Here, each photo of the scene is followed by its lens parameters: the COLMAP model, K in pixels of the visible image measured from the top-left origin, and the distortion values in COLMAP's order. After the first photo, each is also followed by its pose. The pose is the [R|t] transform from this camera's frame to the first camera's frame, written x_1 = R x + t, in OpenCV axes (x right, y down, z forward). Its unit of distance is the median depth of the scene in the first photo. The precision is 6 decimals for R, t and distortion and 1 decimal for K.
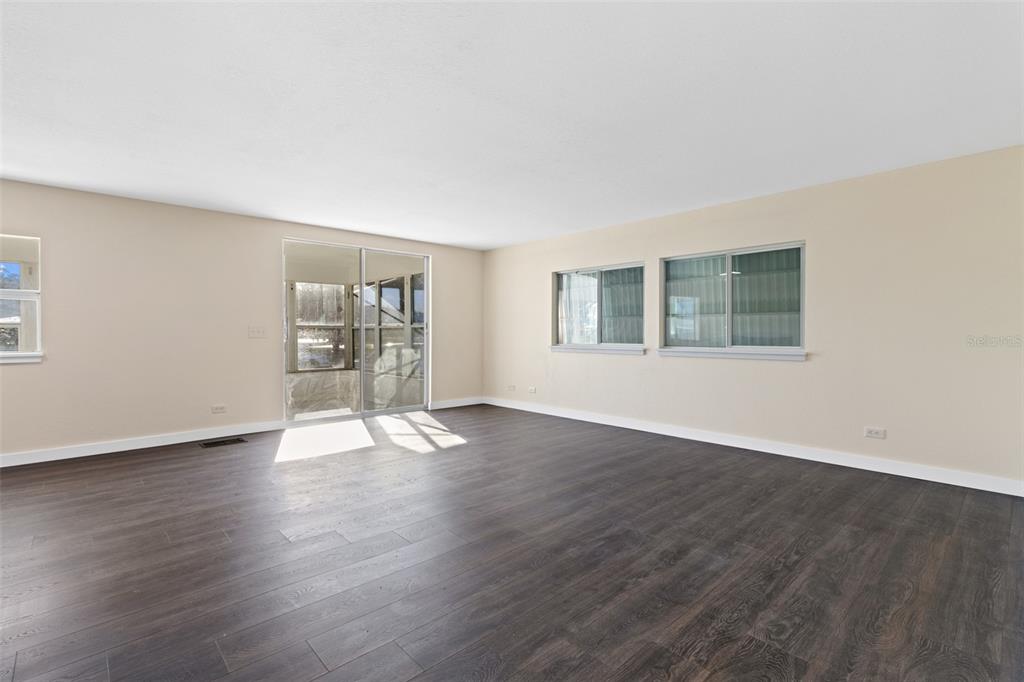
lens RADIAL K [[461.2, 0, 510.8], [0, 461.2, 330.0], [0, 0, 1]] dist [-0.000081, -0.000715]
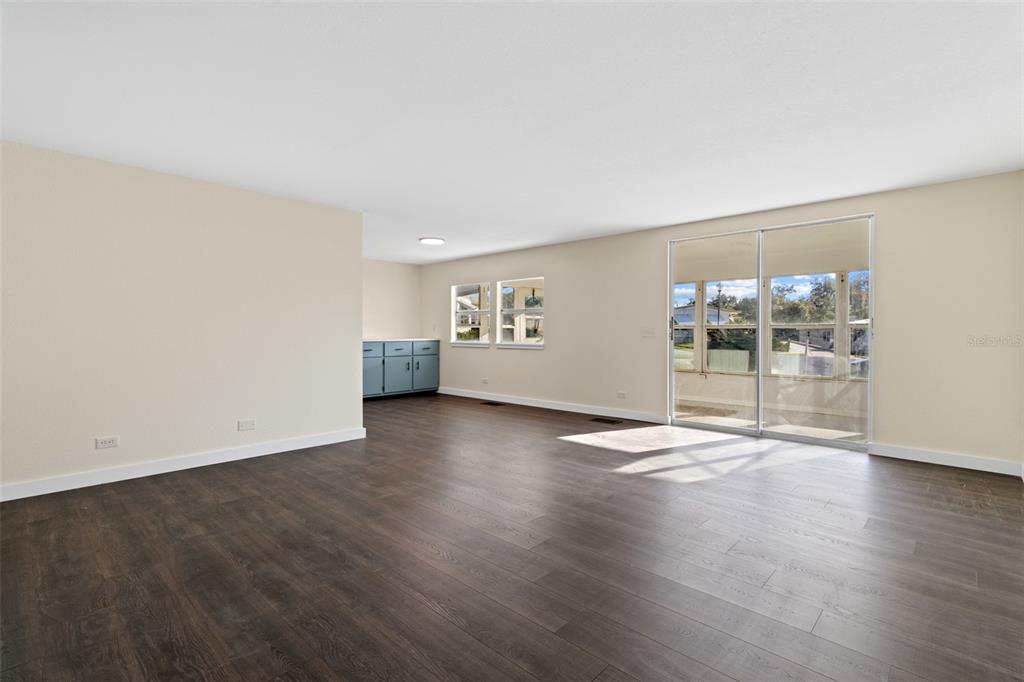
lens RADIAL K [[461.2, 0, 510.8], [0, 461.2, 330.0], [0, 0, 1]] dist [-0.000081, -0.000715]
pose [[0.100713, 0.000088, -0.994916, 1.387675], [0.001200, 0.999999, 0.000210, 0.003195], [0.994915, -0.001215, 0.100713, 1.494329]]
